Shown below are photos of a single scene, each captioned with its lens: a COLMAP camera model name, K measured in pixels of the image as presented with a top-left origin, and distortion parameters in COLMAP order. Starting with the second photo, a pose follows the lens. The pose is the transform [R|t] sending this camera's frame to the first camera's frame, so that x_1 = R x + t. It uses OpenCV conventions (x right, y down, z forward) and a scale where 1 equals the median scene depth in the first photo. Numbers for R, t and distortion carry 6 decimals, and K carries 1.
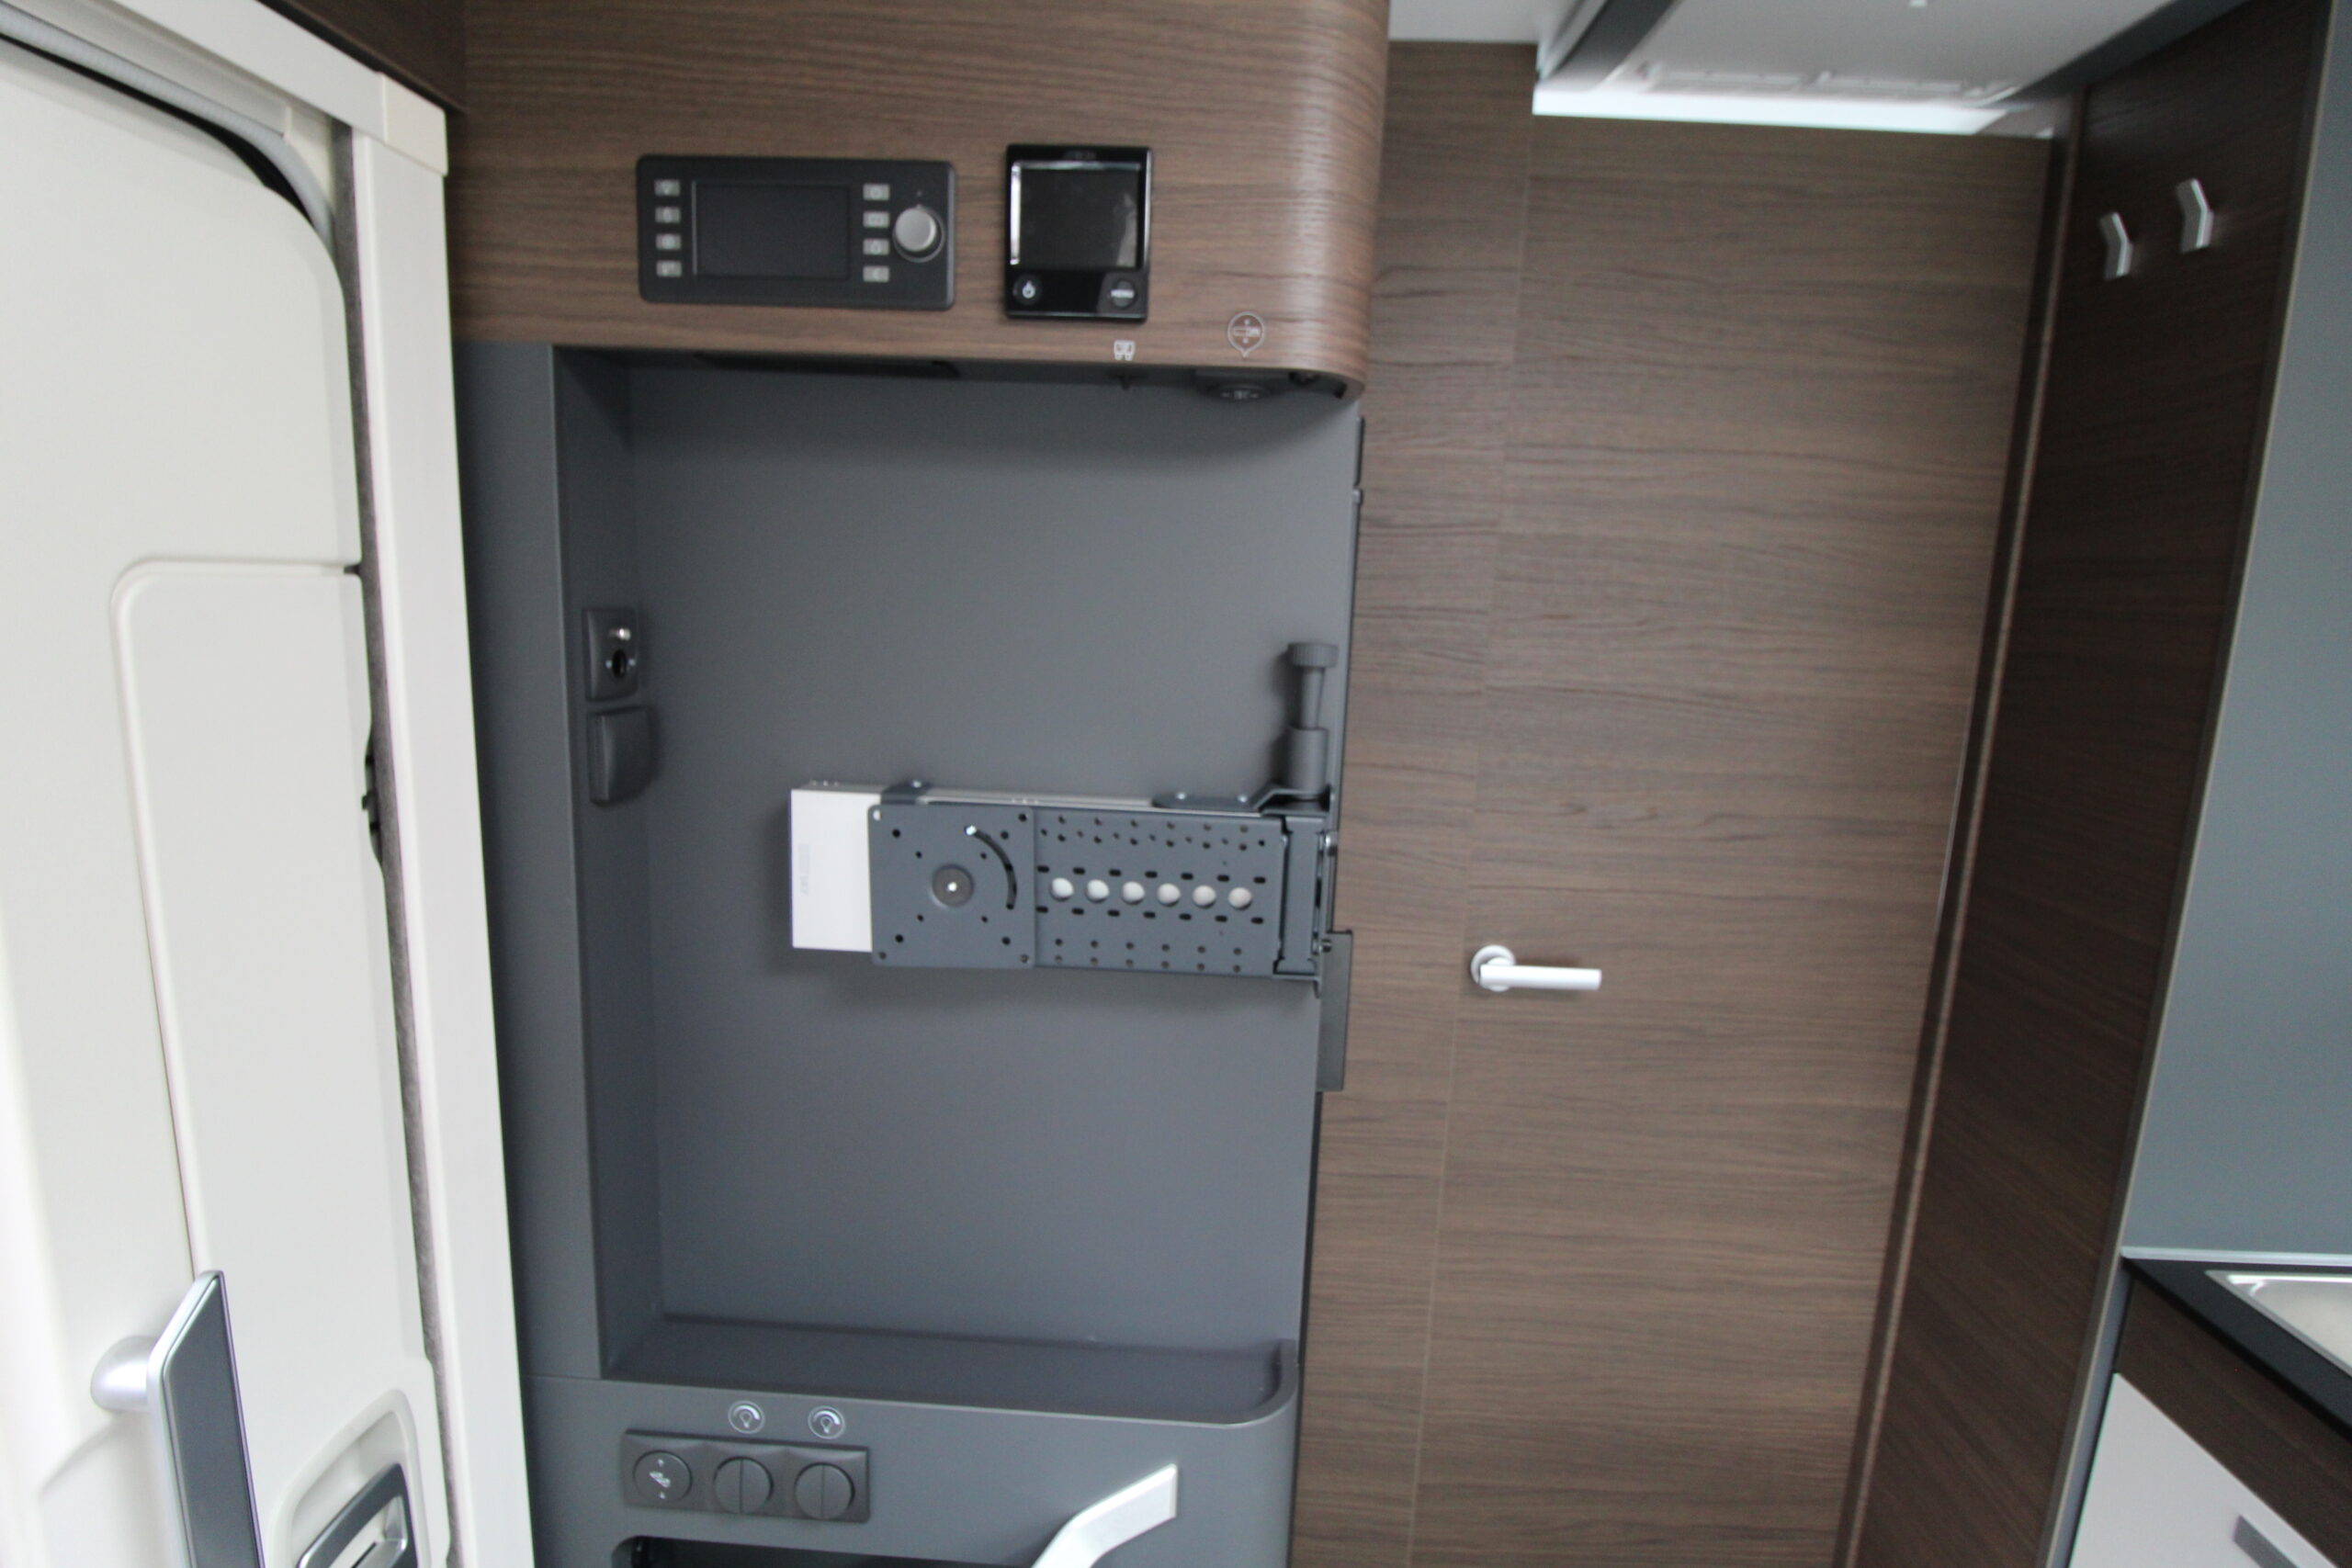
lens RADIAL K [[1091.8, 0, 1179.7], [0, 1091.8, 767.5], [0, 0, 1]] dist [-0.001535, -0.012647]
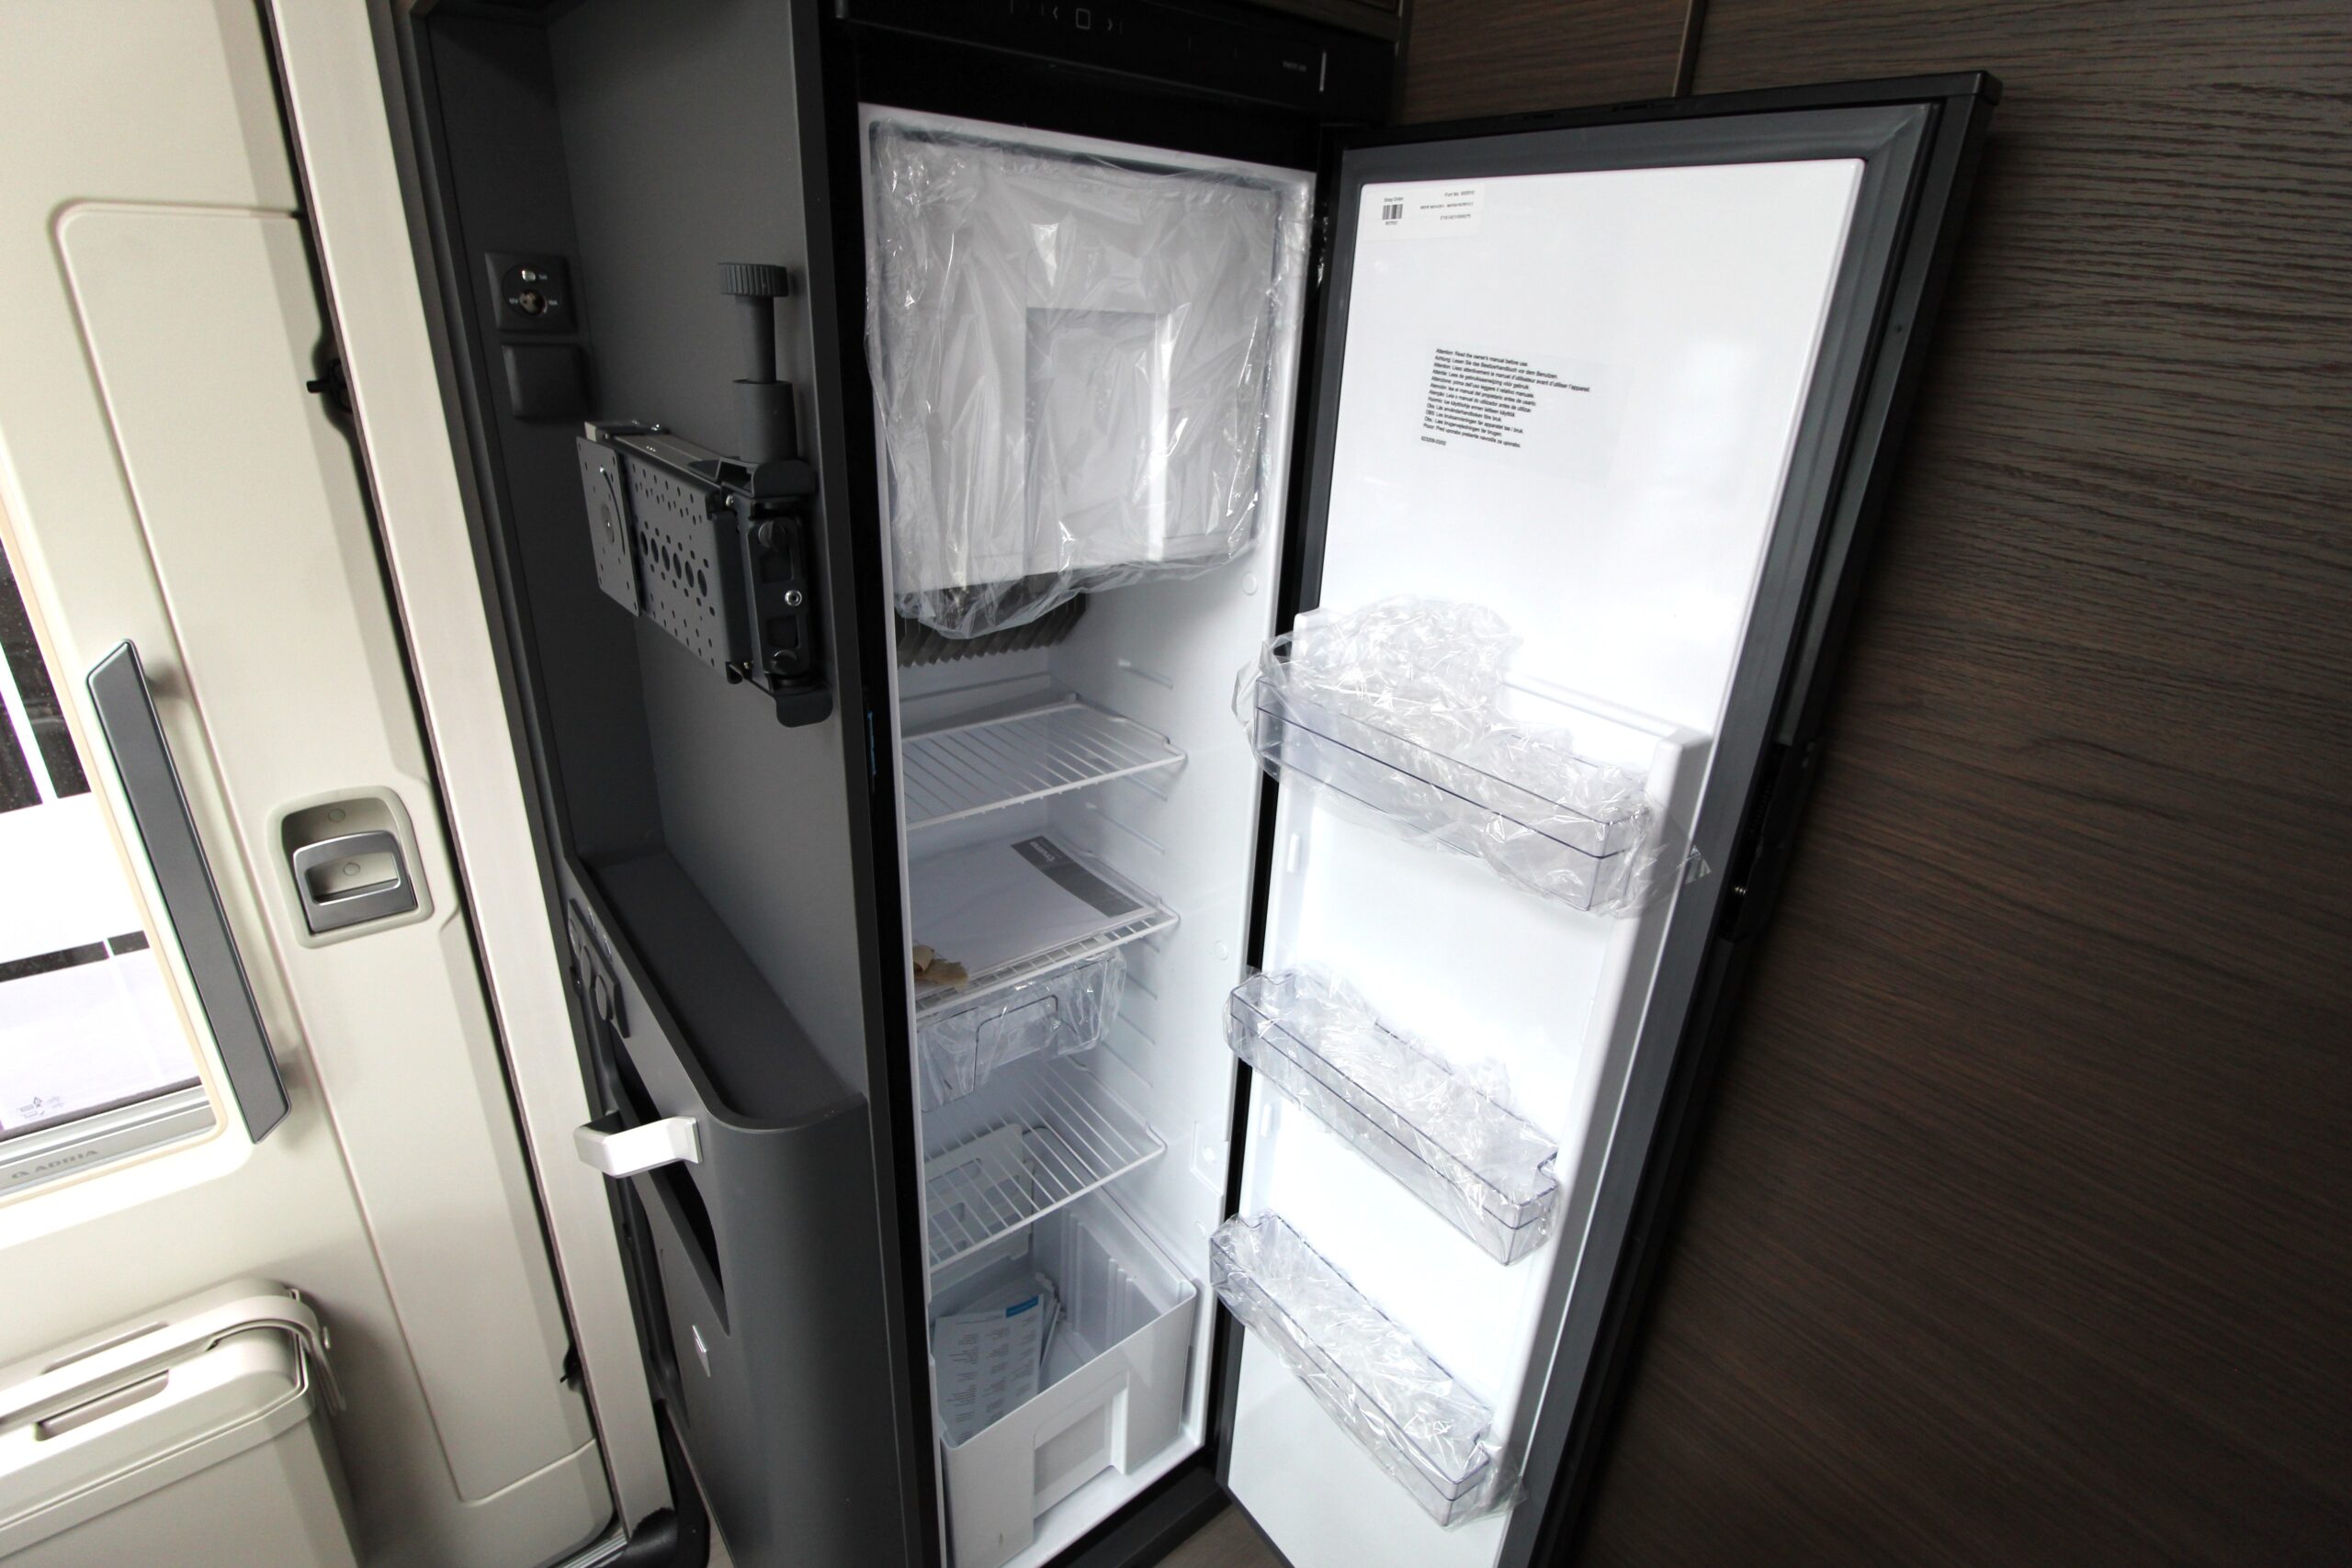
lens RADIAL K [[1091.8, 0, 1179.0], [0, 1091.8, 771.0], [0, 0, 1]] dist [-0.001535, -0.012647]
pose [[0.657439, 0.288992, -0.695886, 0.626314], [-0.141655, 0.954465, 0.262547, -0.011760], [0.740073, -0.074033, 0.668439, 0.453119]]
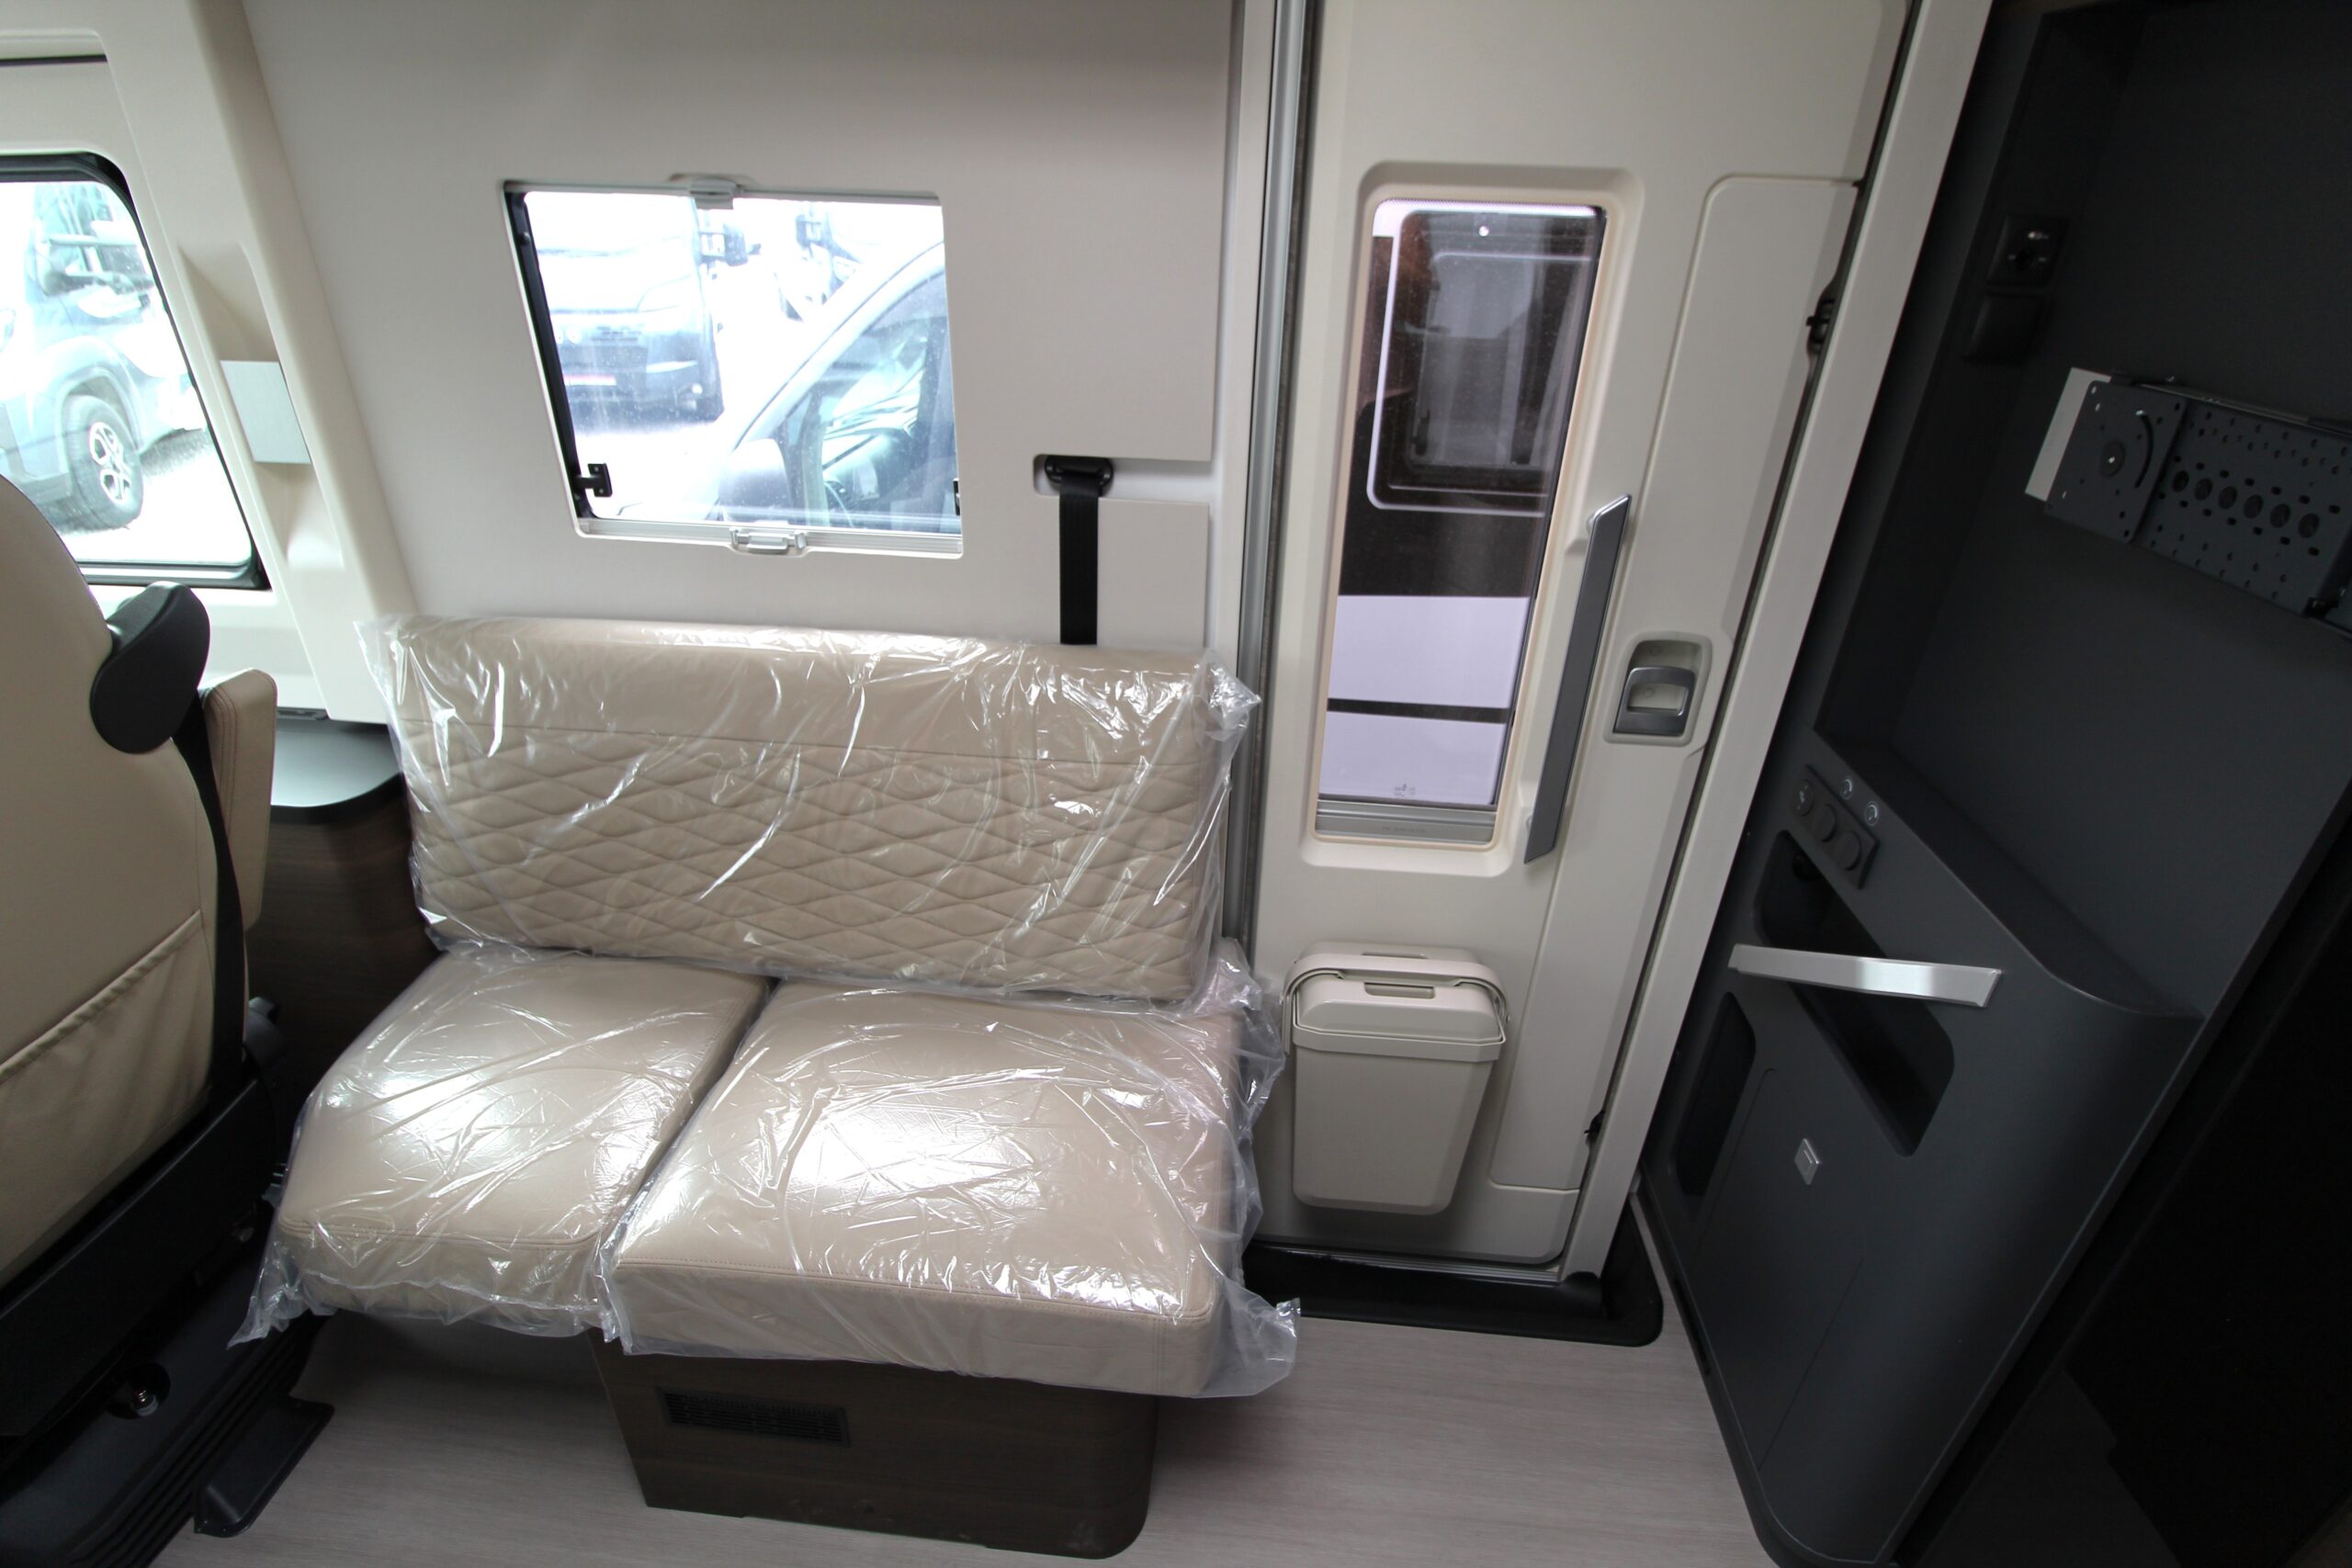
lens RADIAL K [[1091.8, 0, 1176.3], [0, 1091.8, 767.9], [0, 0, 1]] dist [-0.001535, -0.012647]
pose [[-0.046303, 0.429005, -0.902114, 0.702193], [-0.185383, 0.883705, 0.429766, 0.058095], [0.981575, 0.187136, 0.038612, 0.000827]]
